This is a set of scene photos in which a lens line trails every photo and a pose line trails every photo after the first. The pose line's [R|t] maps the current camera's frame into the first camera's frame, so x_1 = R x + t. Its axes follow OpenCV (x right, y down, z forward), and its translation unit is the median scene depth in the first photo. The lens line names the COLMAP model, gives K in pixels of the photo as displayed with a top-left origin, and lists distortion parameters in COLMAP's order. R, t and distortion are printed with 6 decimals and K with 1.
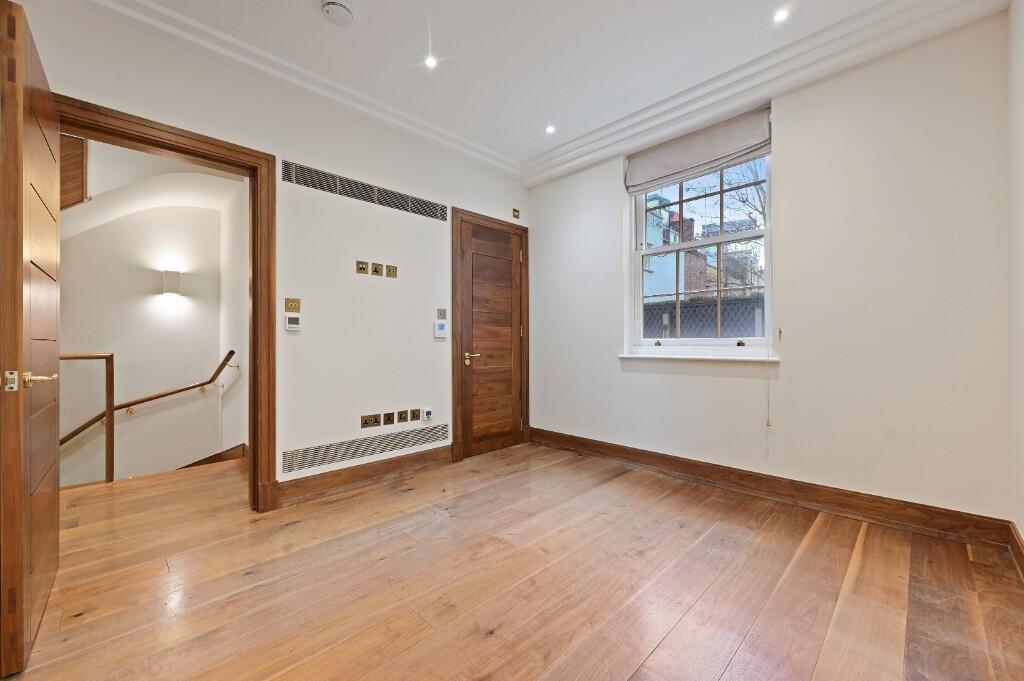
lens RADIAL K [[407.2, 0, 511.9], [0, 407.2, 342.7], [0, 0, 1]] dist [-0.000773, 0.000000]
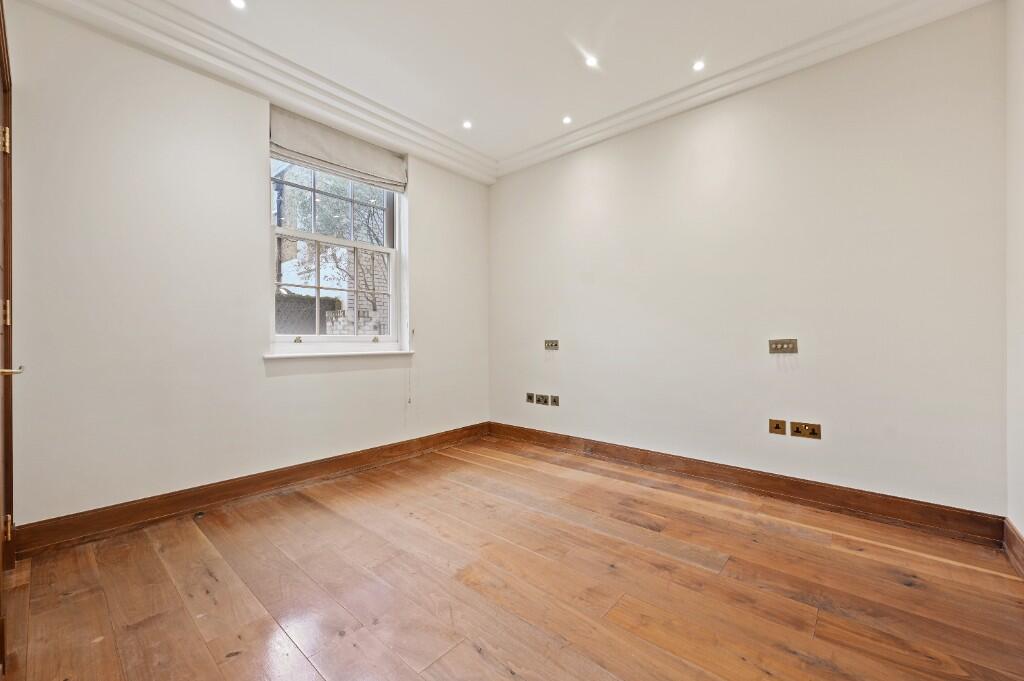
lens RADIAL K [[407.2, 0, 511.9], [0, 407.2, 342.7], [0, 0, 1]] dist [-0.000773, 0.000000]
pose [[-0.080785, -0.005755, 0.996715, -0.664832], [0.002538, 0.999979, 0.005980, 0.003377], [-0.996728, 0.003013, -0.080769, 0.728581]]
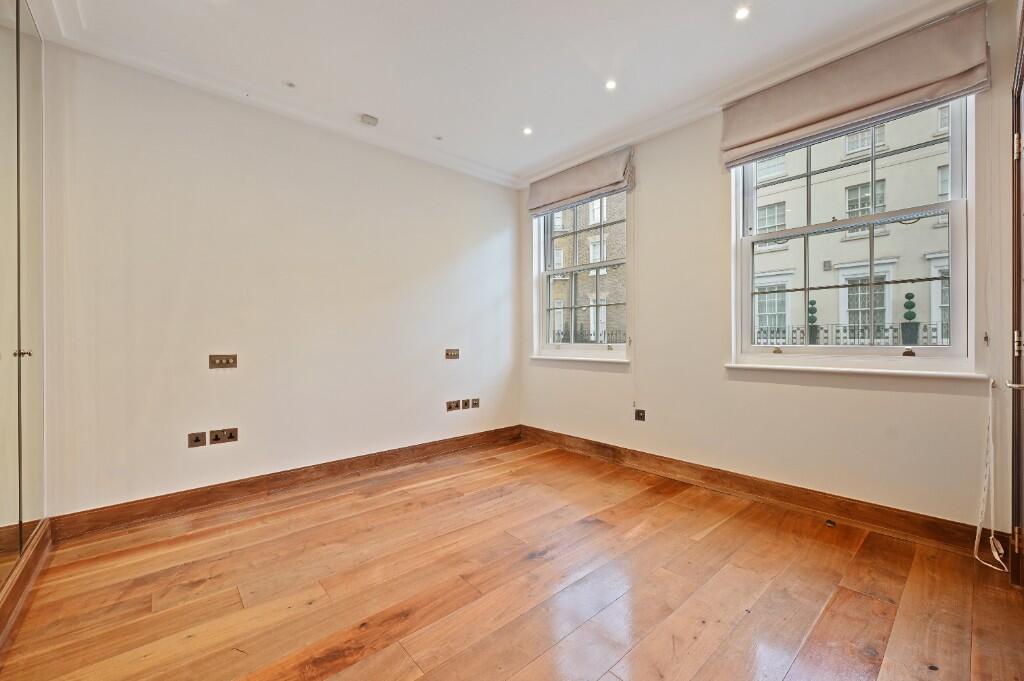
lens RADIAL K [[407.2, 0, 511.9], [0, 407.2, 342.7], [0, 0, 1]] dist [-0.000773, 0.000000]
pose [[-0.998512, 0.010251, 0.053569, 0.898345], [0.010224, 0.999947, -0.000768, -0.028344], [-0.053575, -0.000219, -0.998564, 2.513747]]
